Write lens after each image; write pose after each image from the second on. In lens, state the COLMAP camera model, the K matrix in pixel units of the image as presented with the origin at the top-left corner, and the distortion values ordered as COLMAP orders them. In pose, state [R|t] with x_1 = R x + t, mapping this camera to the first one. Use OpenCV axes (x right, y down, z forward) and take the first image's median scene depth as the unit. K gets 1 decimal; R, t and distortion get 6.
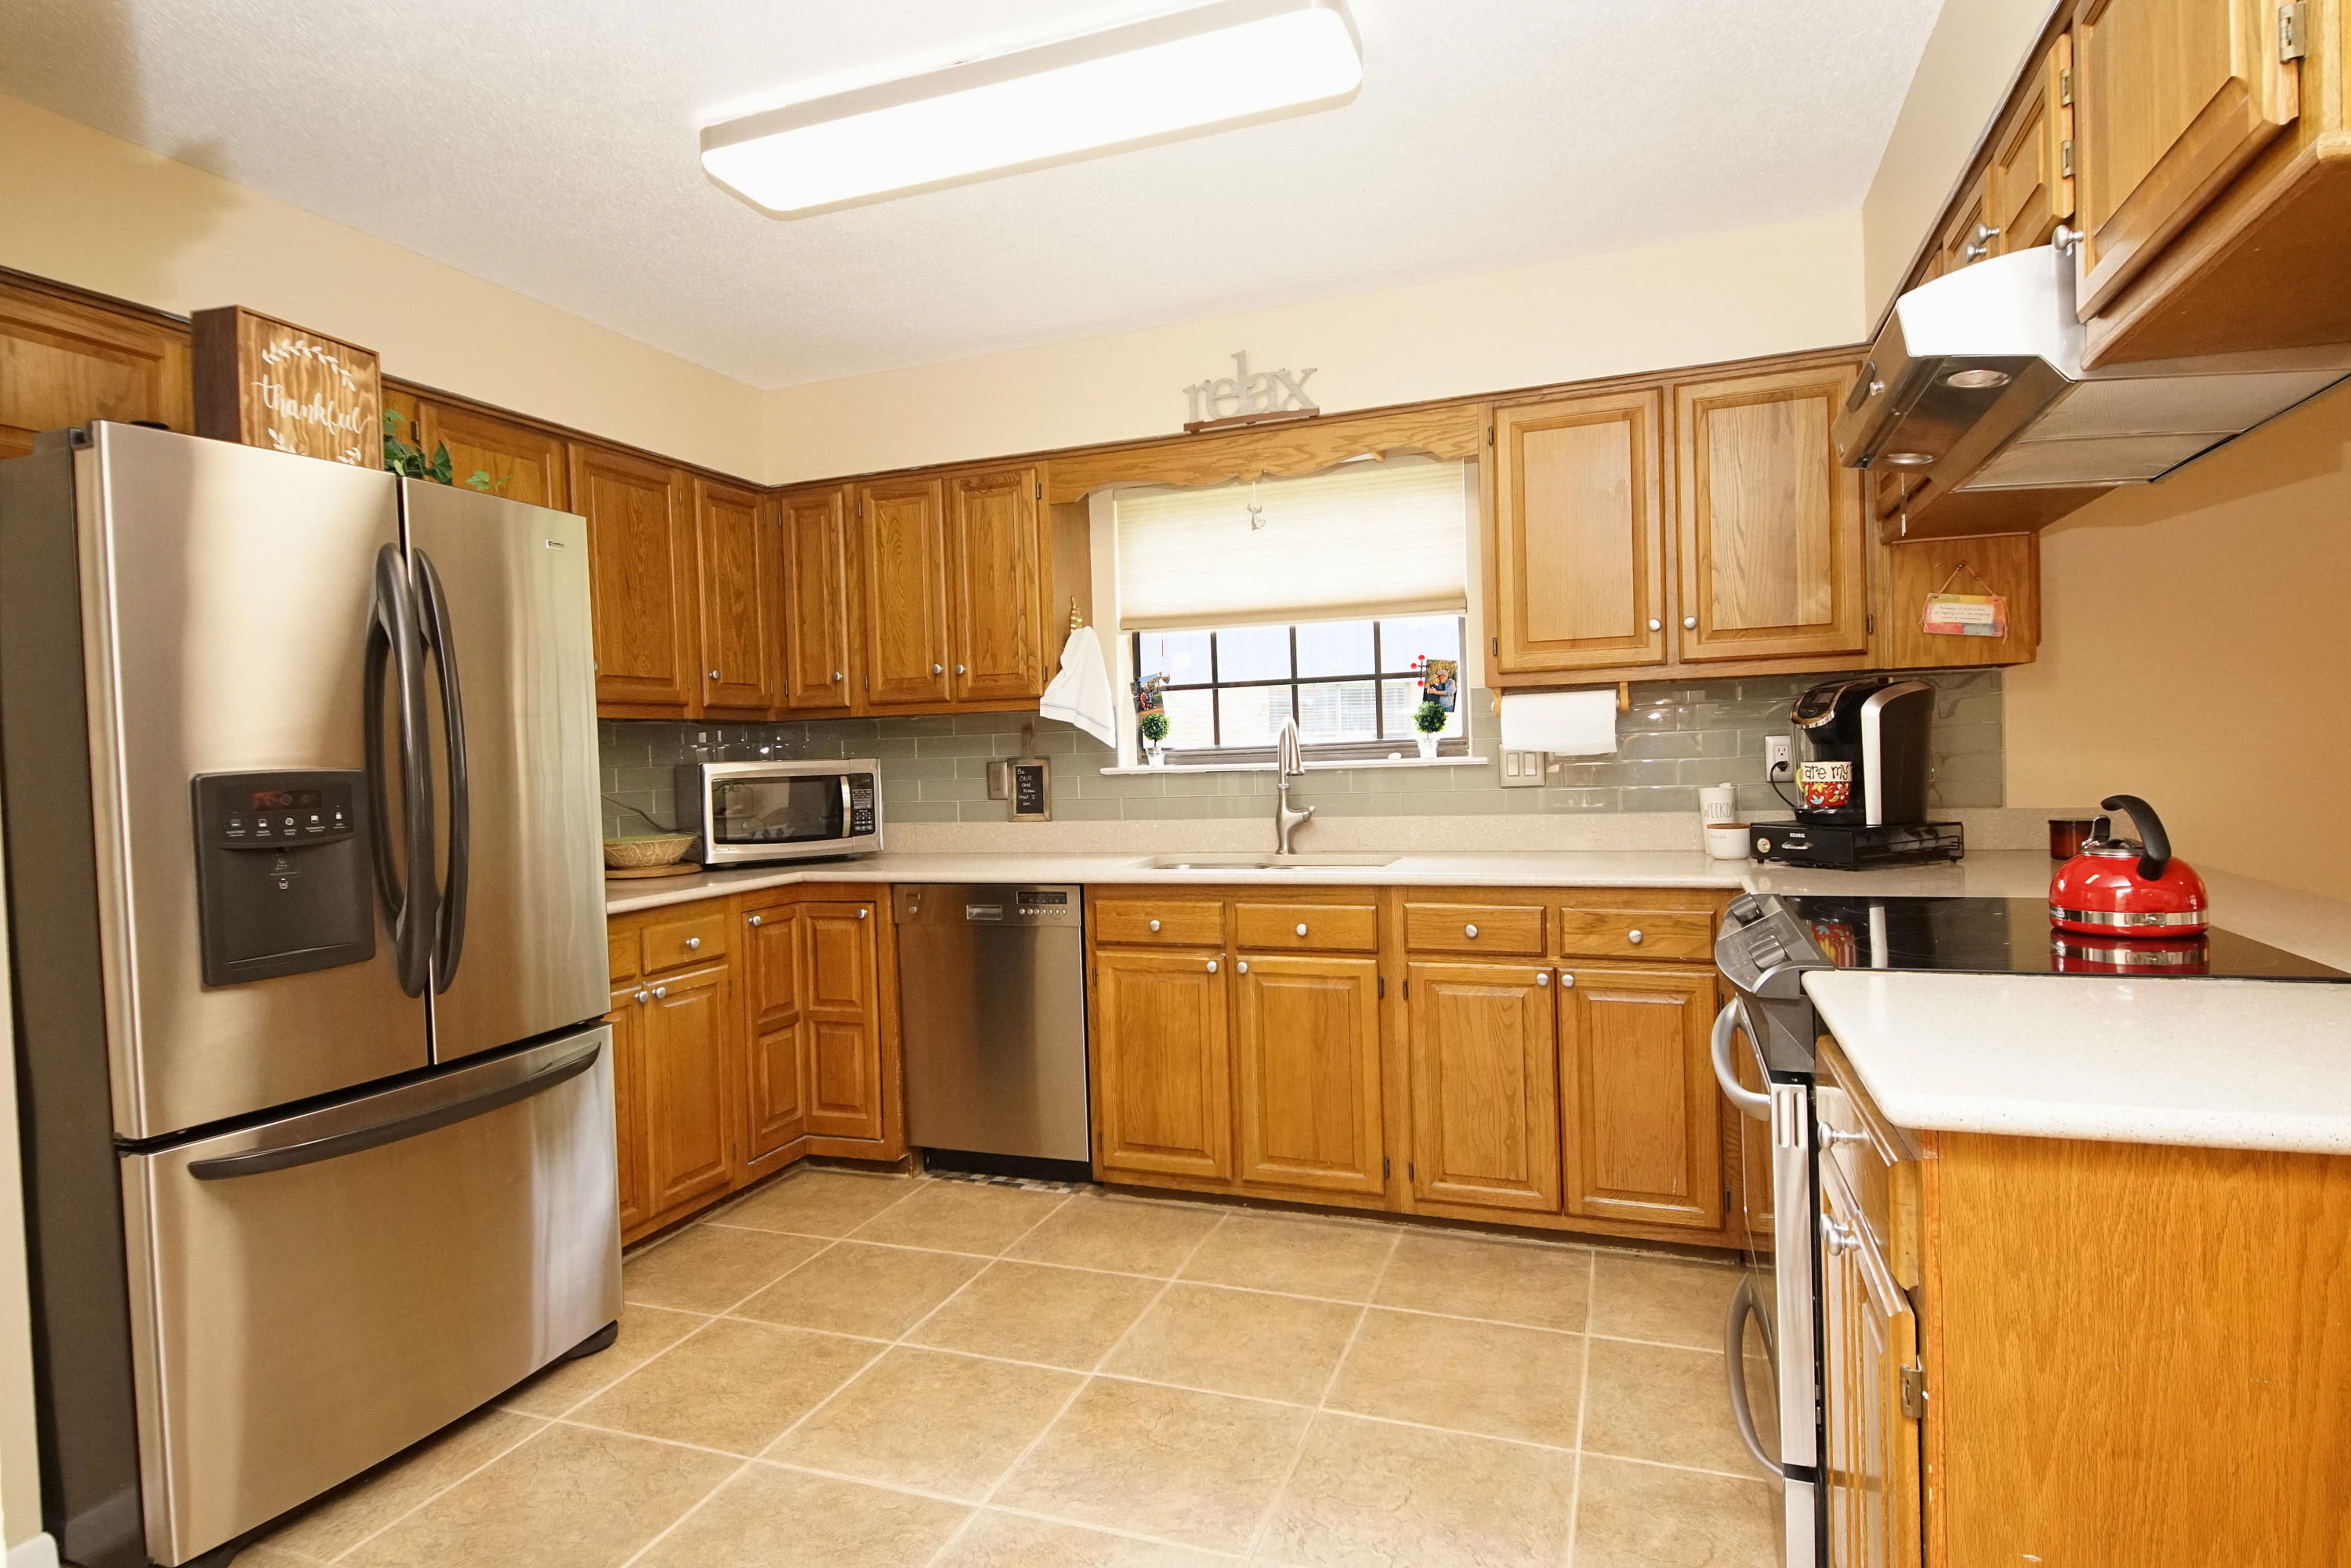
lens RADIAL K [[1262.9, 0, 1156.6], [0, 1262.9, 774.3], [0, 0, 1]] dist [0.037300, -0.026925]
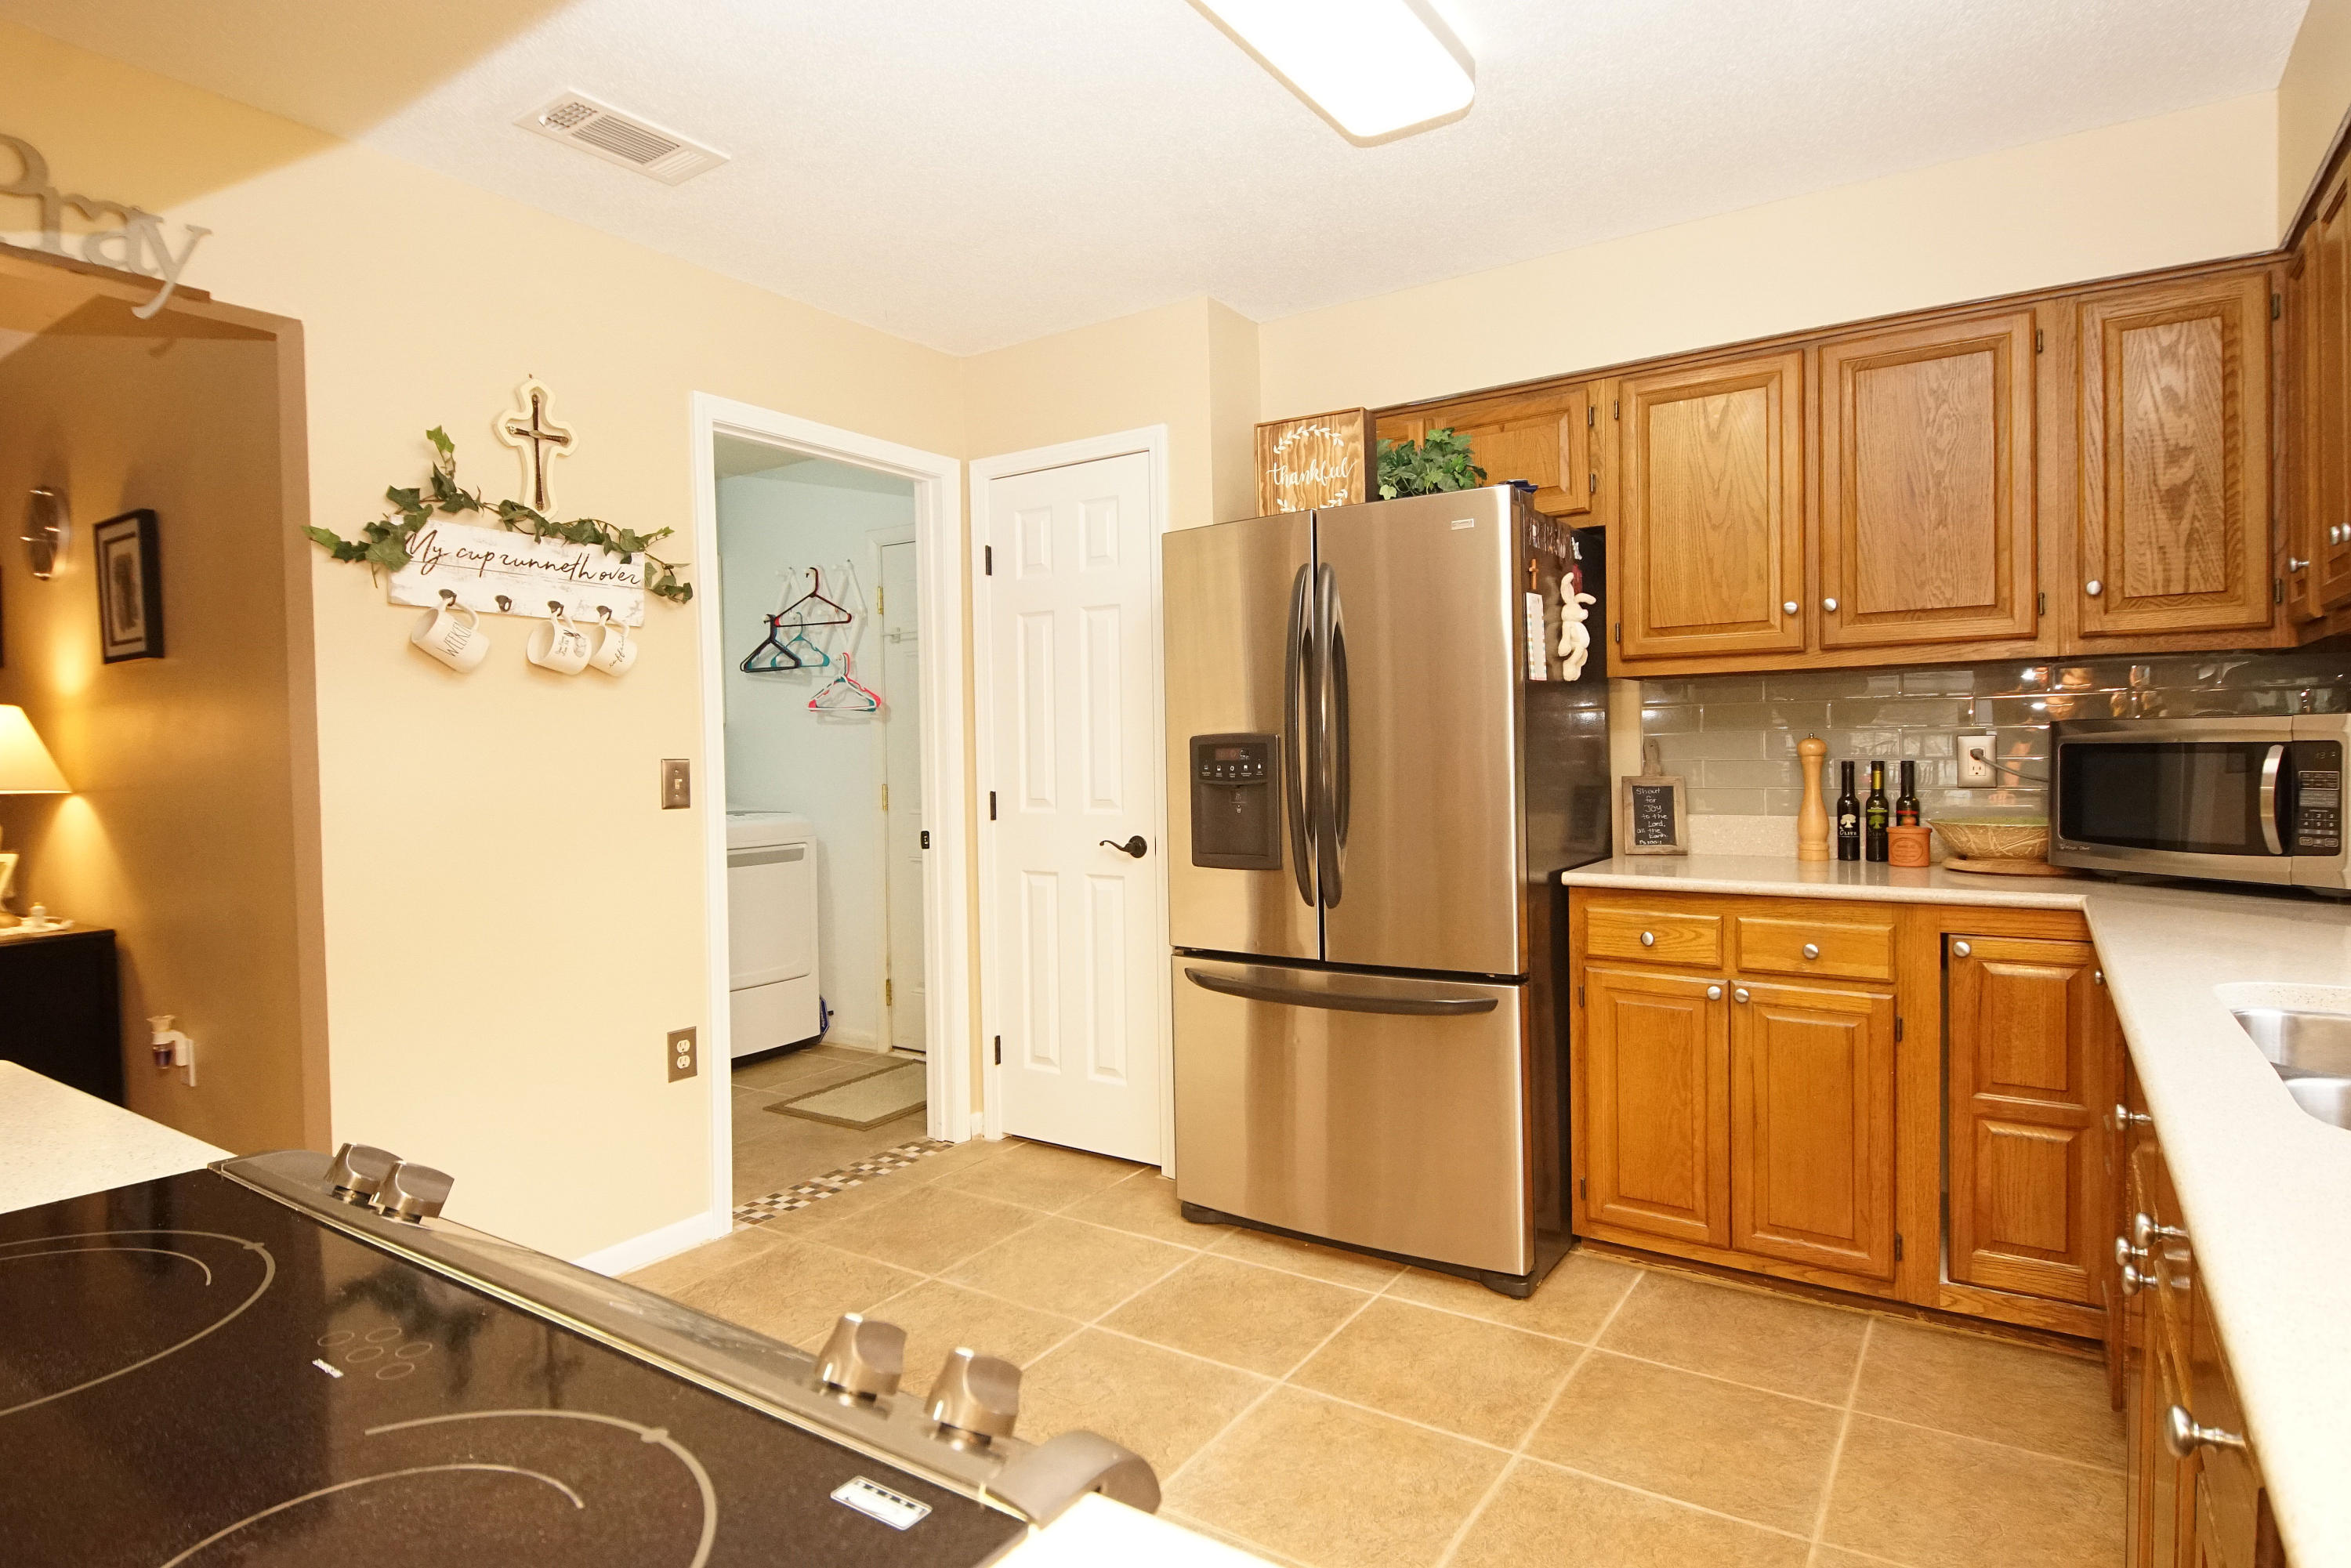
lens RADIAL K [[1262.9, 0, 1156.6], [0, 1262.9, 774.3], [0, 0, 1]] dist [0.037300, -0.026925]
pose [[-0.225690, 0.055708, -0.972605, 0.500000], [0.007866, 0.998435, 0.055362, -0.024895], [0.974167, 0.004844, -0.225775, 0.784761]]
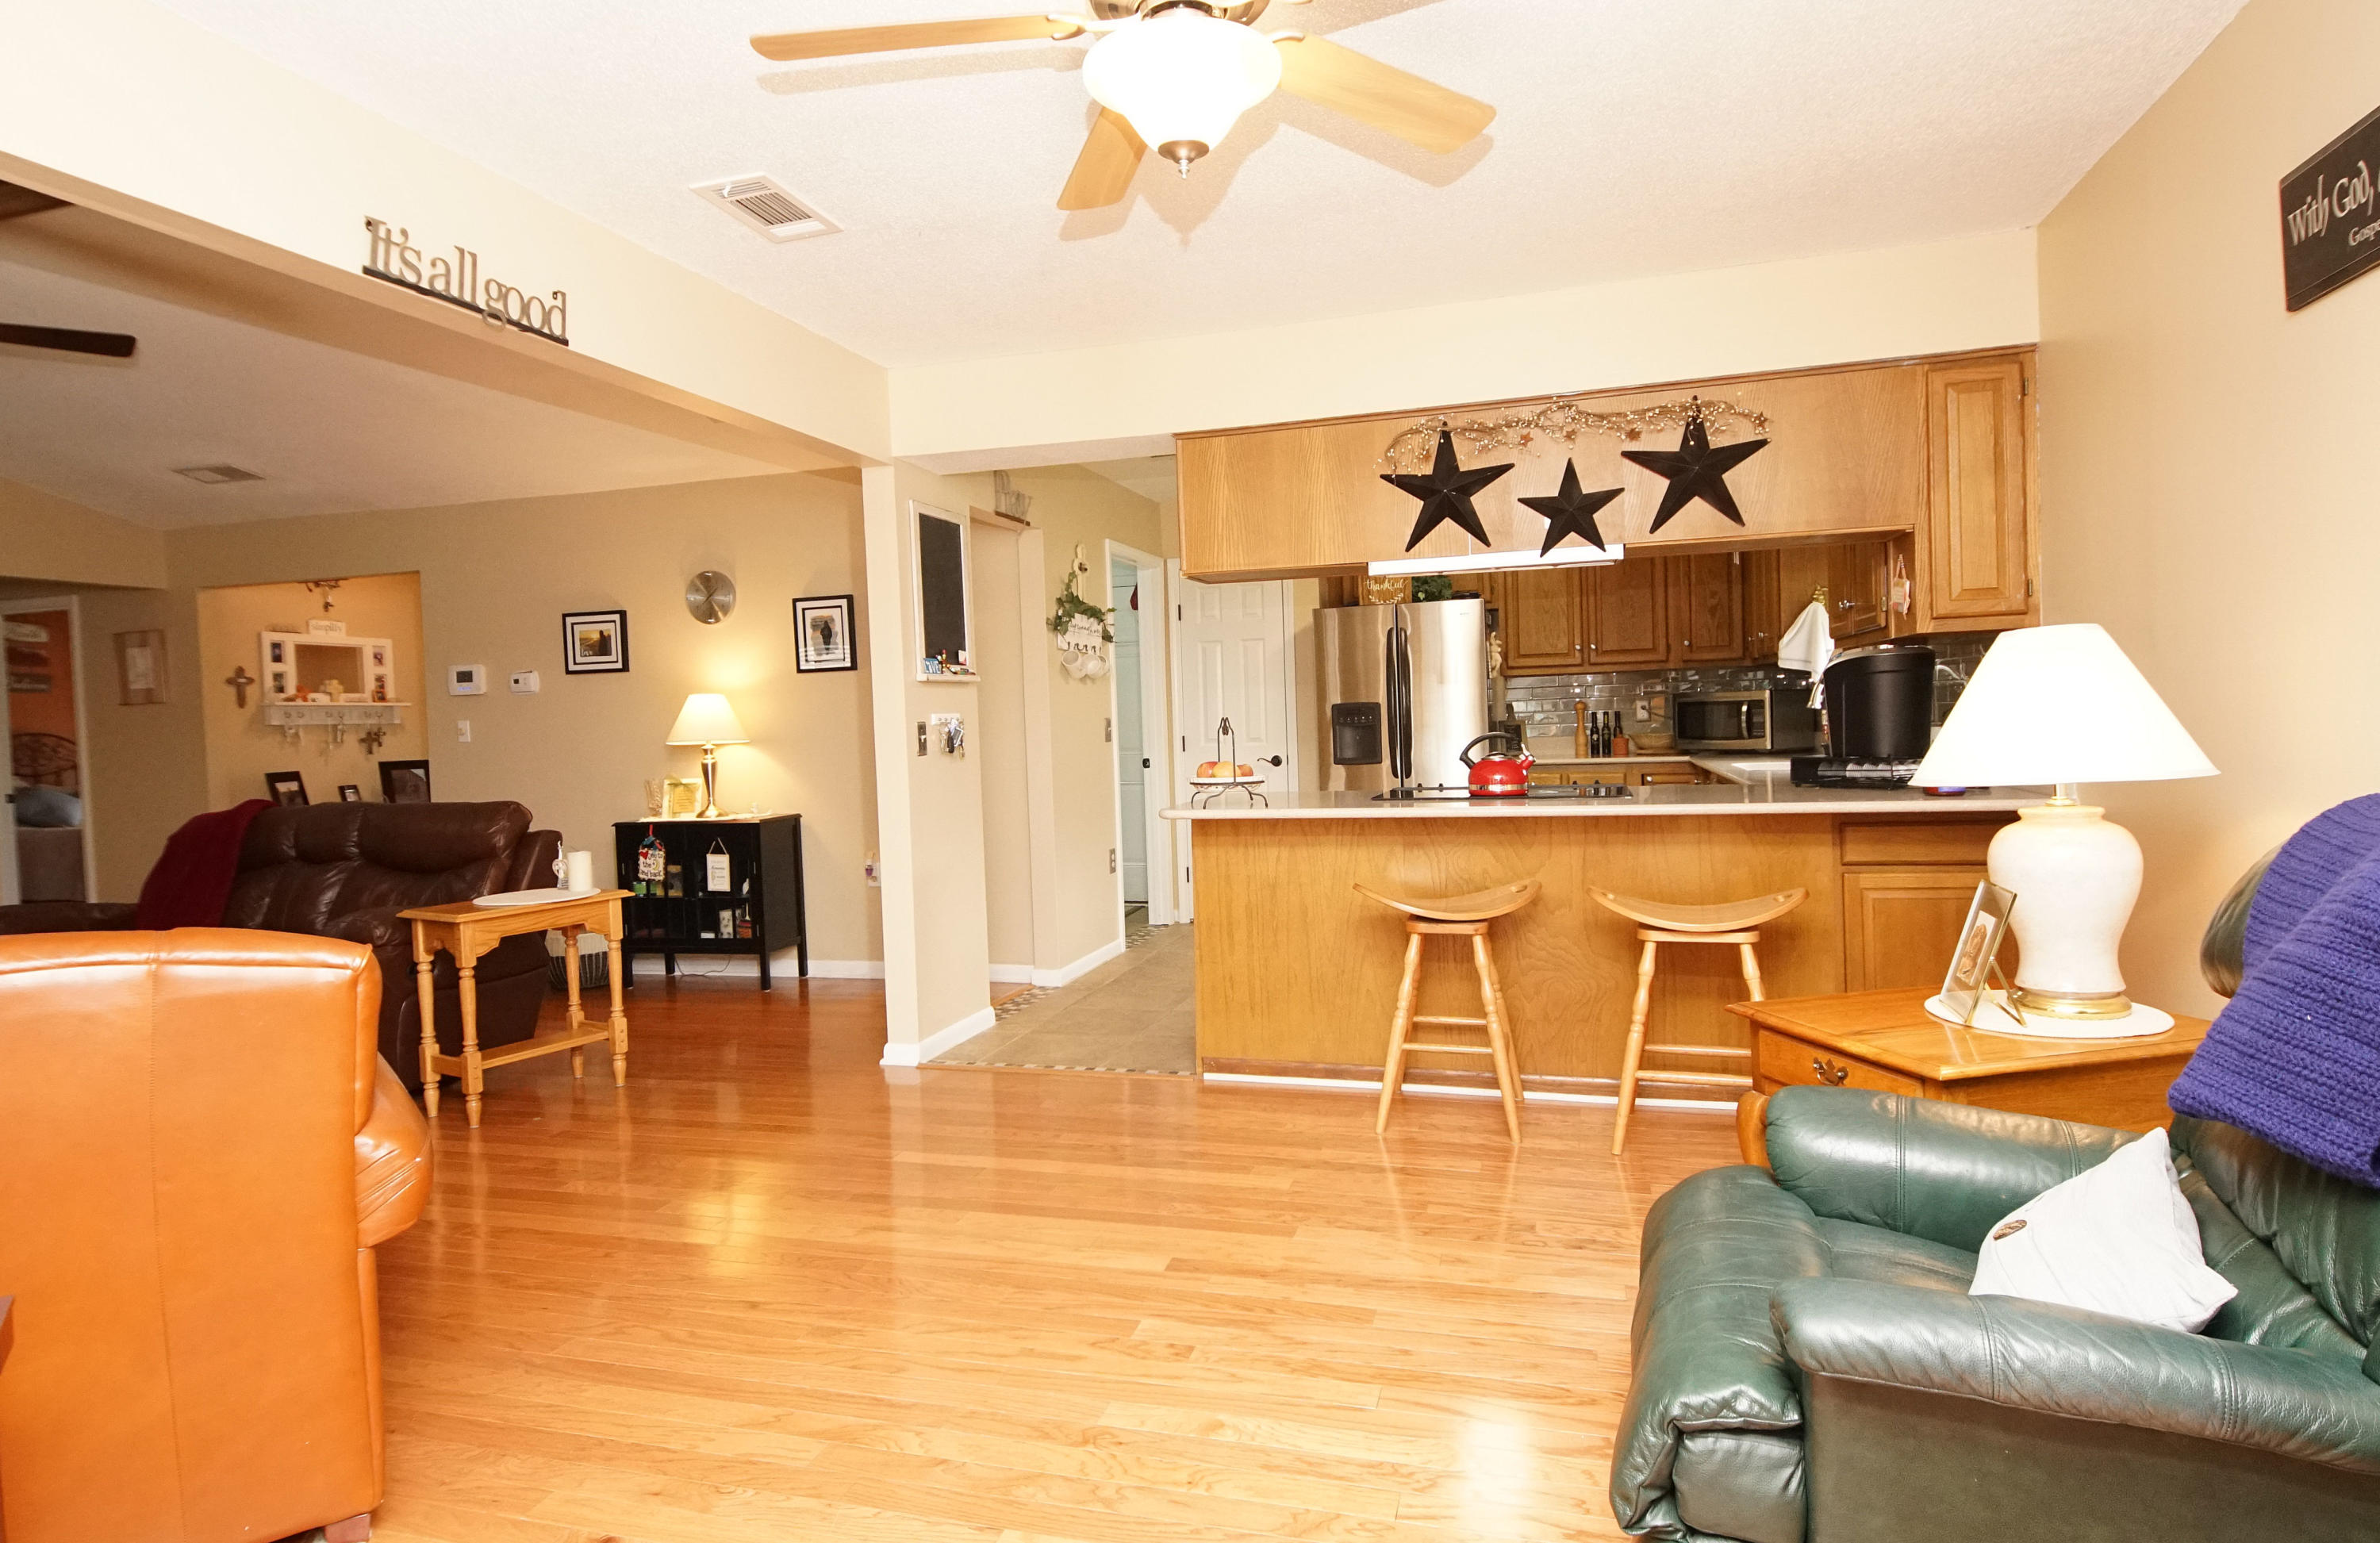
lens RADIAL K [[1317.3, 0, 1152.8], [0, 1317.3, 746.4], [0, 0, 1]] dist [0.035573, -0.000306]
pose [[0.070870, 0.051370, -0.996162, 1.703012], [0.013324, 0.998535, 0.052441, -0.048933], [0.997397, -0.016989, 0.070082, 0.142353]]
